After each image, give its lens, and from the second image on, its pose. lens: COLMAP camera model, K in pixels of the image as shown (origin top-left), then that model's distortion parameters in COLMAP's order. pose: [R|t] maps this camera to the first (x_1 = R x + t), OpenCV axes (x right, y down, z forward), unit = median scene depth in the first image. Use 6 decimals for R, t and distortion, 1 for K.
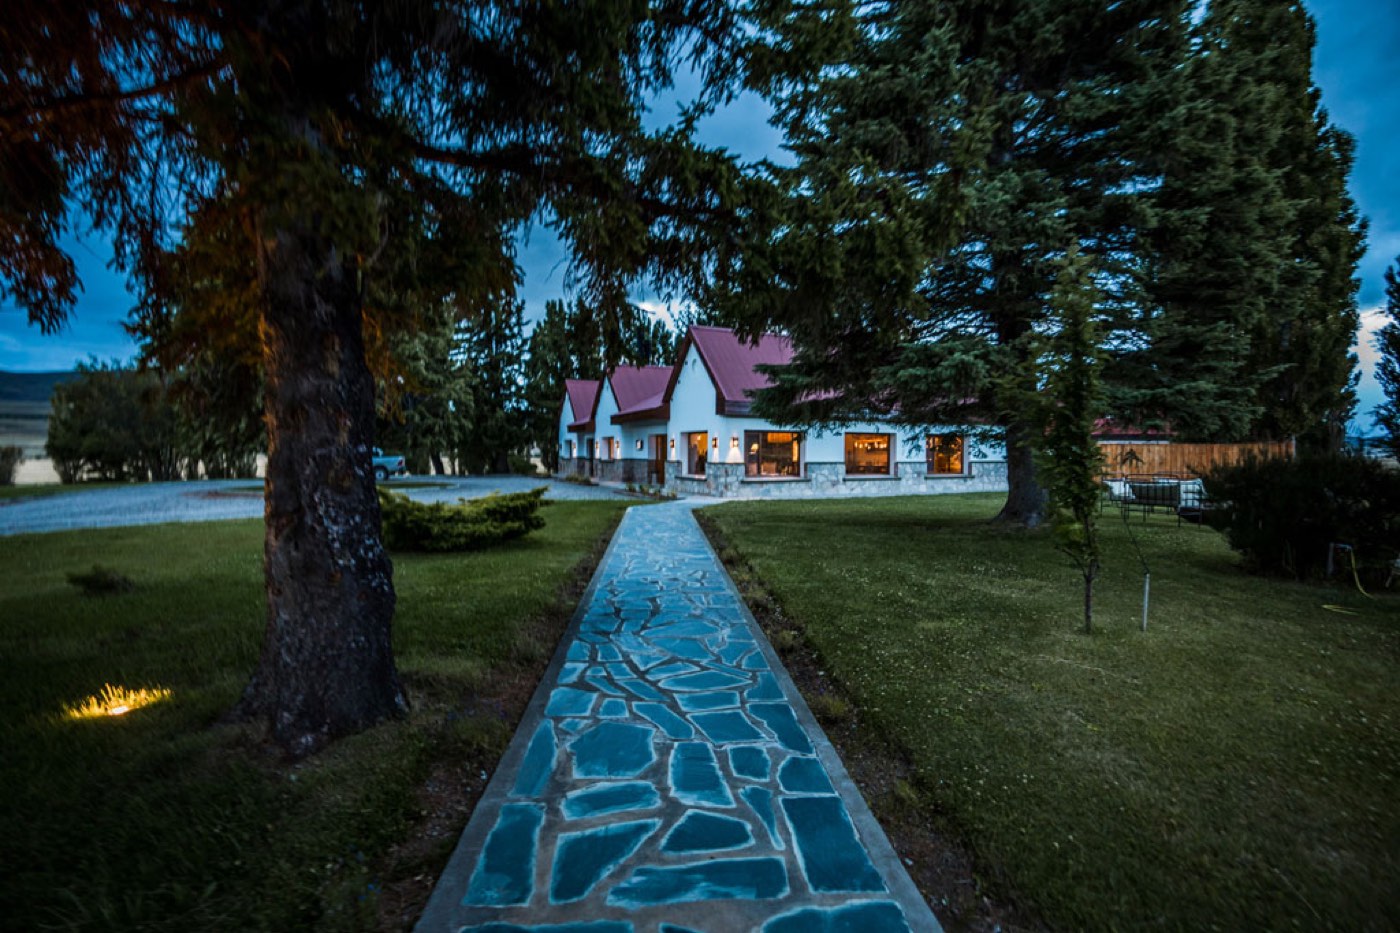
lens RADIAL K [[1174.4, 0, 699.6], [0, 1174.4, 467.7], [0, 0, 1]] dist [-0.067695, 0.000821]
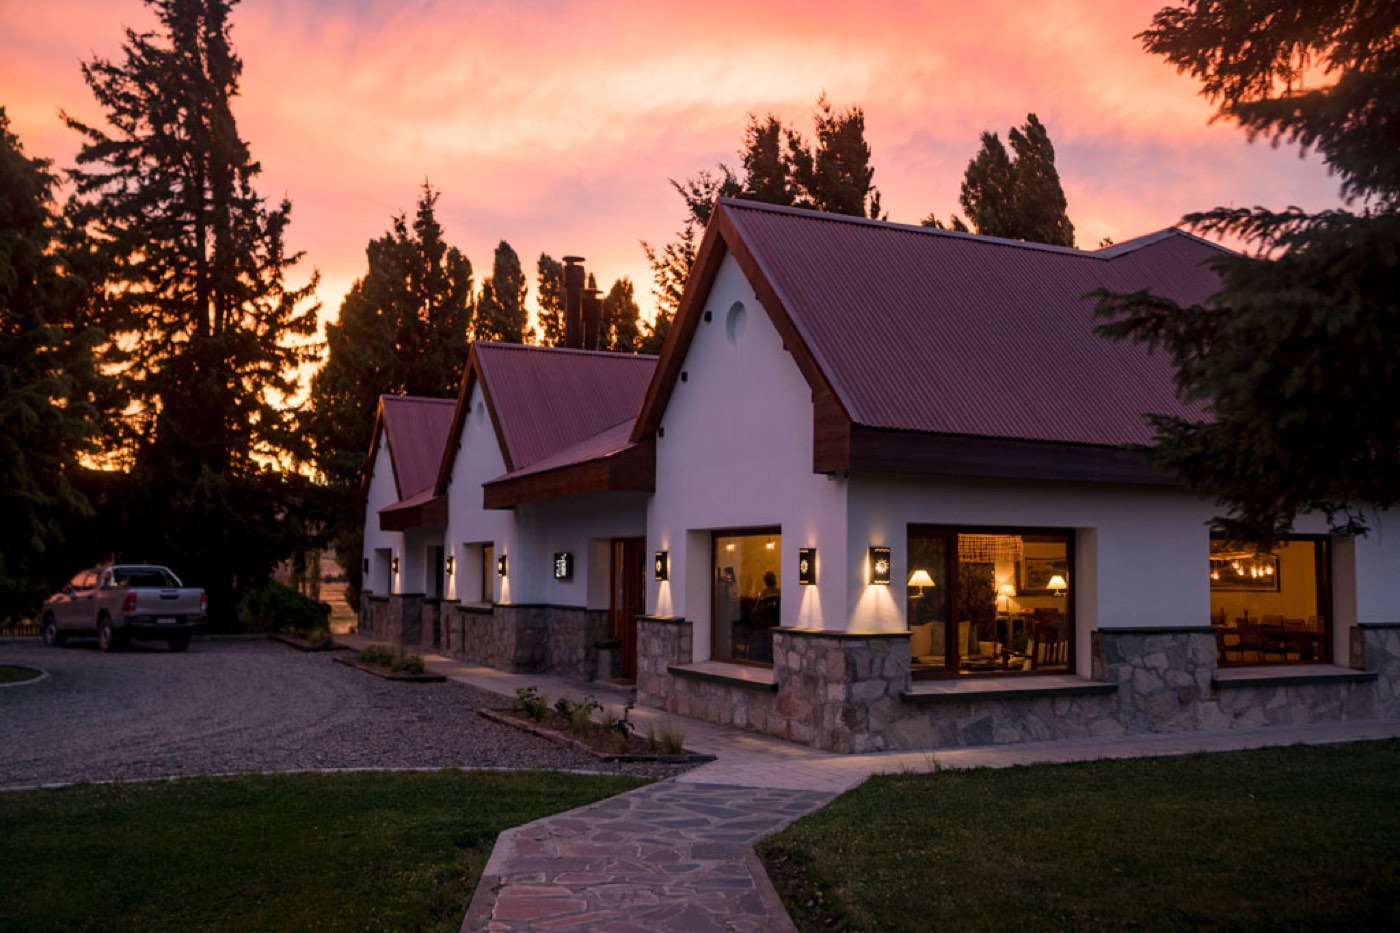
lens RADIAL K [[1174.4, 0, 703.2], [0, 1174.4, 462.7], [0, 0, 1]] dist [-0.067695, 0.000821]
pose [[0.998727, 0.009216, 0.049590, -0.027395], [-0.004754, 0.995988, -0.089357, -0.019306], [-0.050215, 0.089008, 0.994764, 0.649649]]
